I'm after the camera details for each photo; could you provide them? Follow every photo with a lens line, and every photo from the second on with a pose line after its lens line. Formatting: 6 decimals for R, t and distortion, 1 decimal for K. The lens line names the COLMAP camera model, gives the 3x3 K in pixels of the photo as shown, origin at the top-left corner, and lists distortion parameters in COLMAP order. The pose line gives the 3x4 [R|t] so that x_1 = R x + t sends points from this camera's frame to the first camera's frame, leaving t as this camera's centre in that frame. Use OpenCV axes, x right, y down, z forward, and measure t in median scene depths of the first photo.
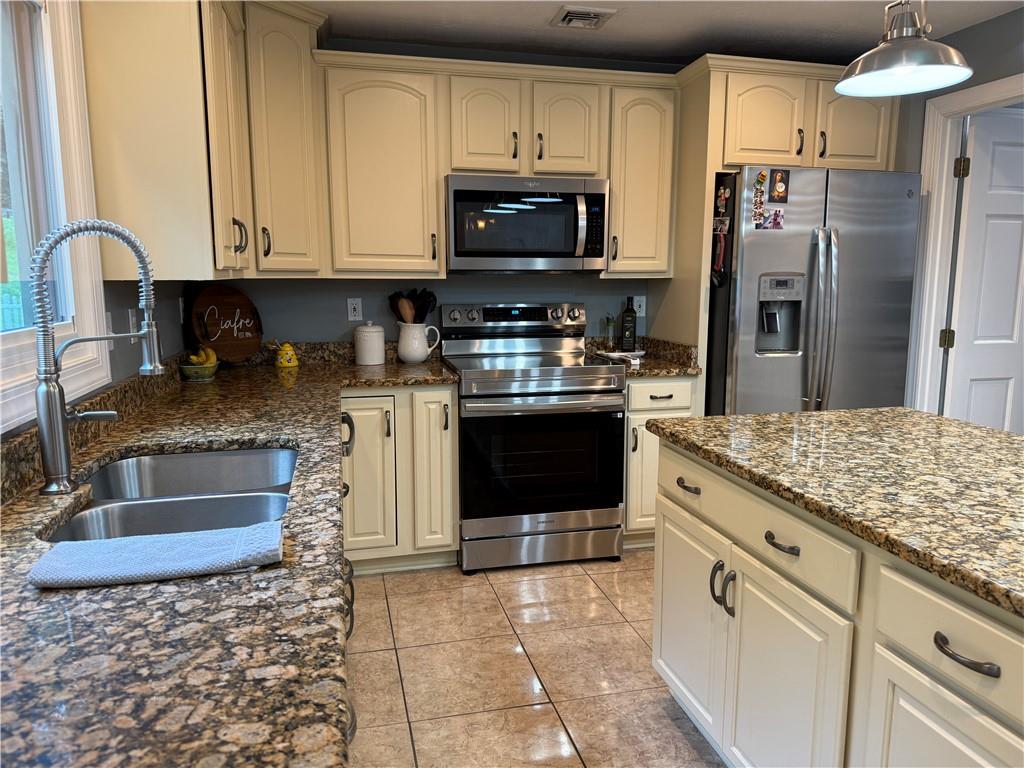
lens RADIAL K [[729.1, 0, 539.7], [0, 729.1, 391.4], [0, 0, 1]] dist [0.048082, -0.065240]
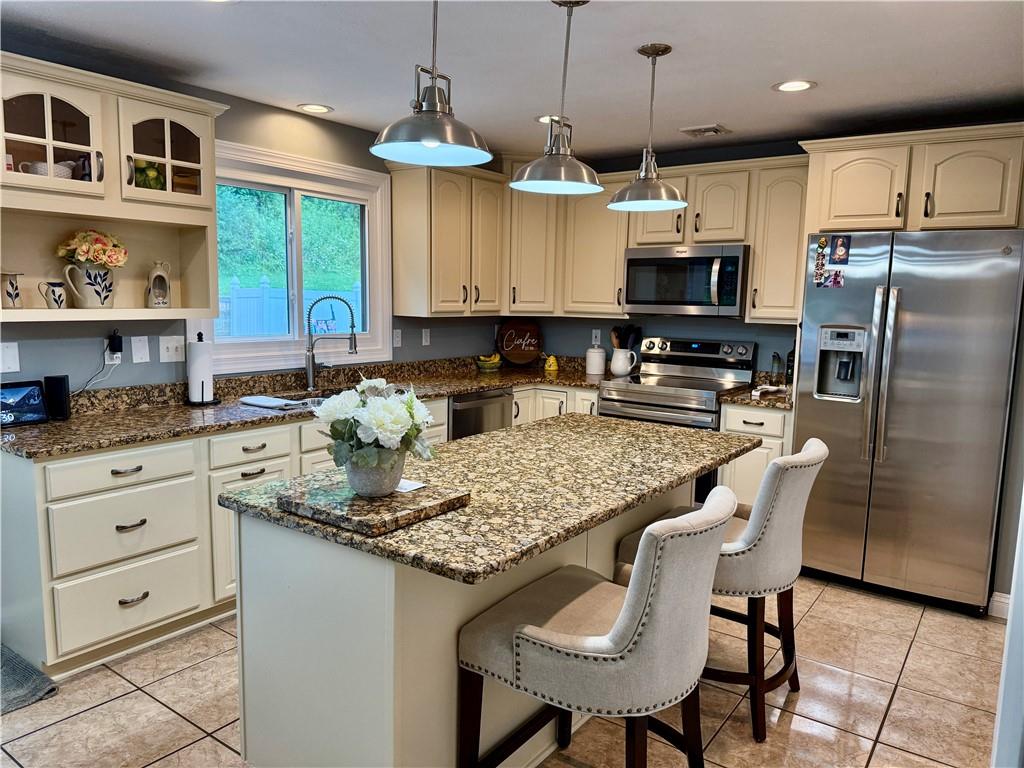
lens RADIAL K [[729.1, 0, 496.1], [0, 729.1, 389.8], [0, 0, 1]] dist [0.048082, -0.065240]
pose [[0.633749, 0.114221, -0.765059, 0.853286], [-0.138866, 0.989770, 0.032738, -0.028736], [0.760972, 0.085493, 0.643127, -0.109609]]
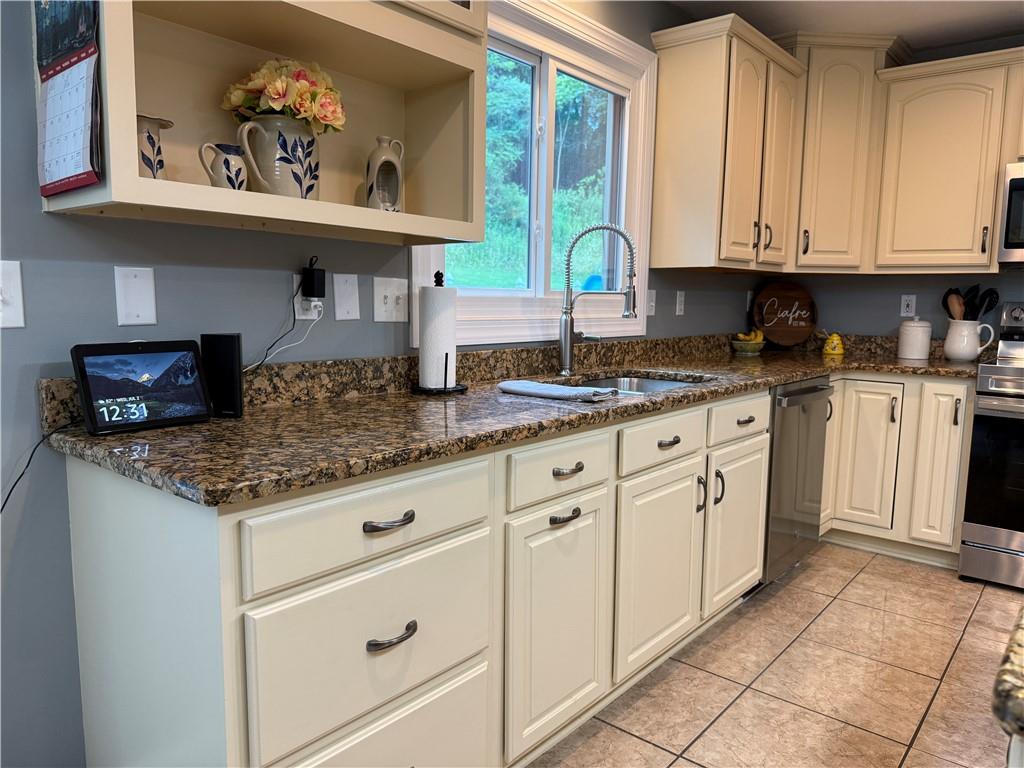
lens RADIAL K [[729.1, 0, 503.0], [0, 729.1, 392.9], [0, 0, 1]] dist [0.048082, -0.065240]
pose [[0.578981, 0.114885, -0.807207, 0.301849], [-0.140088, 0.989318, 0.040323, 0.054339], [0.803216, 0.089734, 0.588890, -0.071872]]
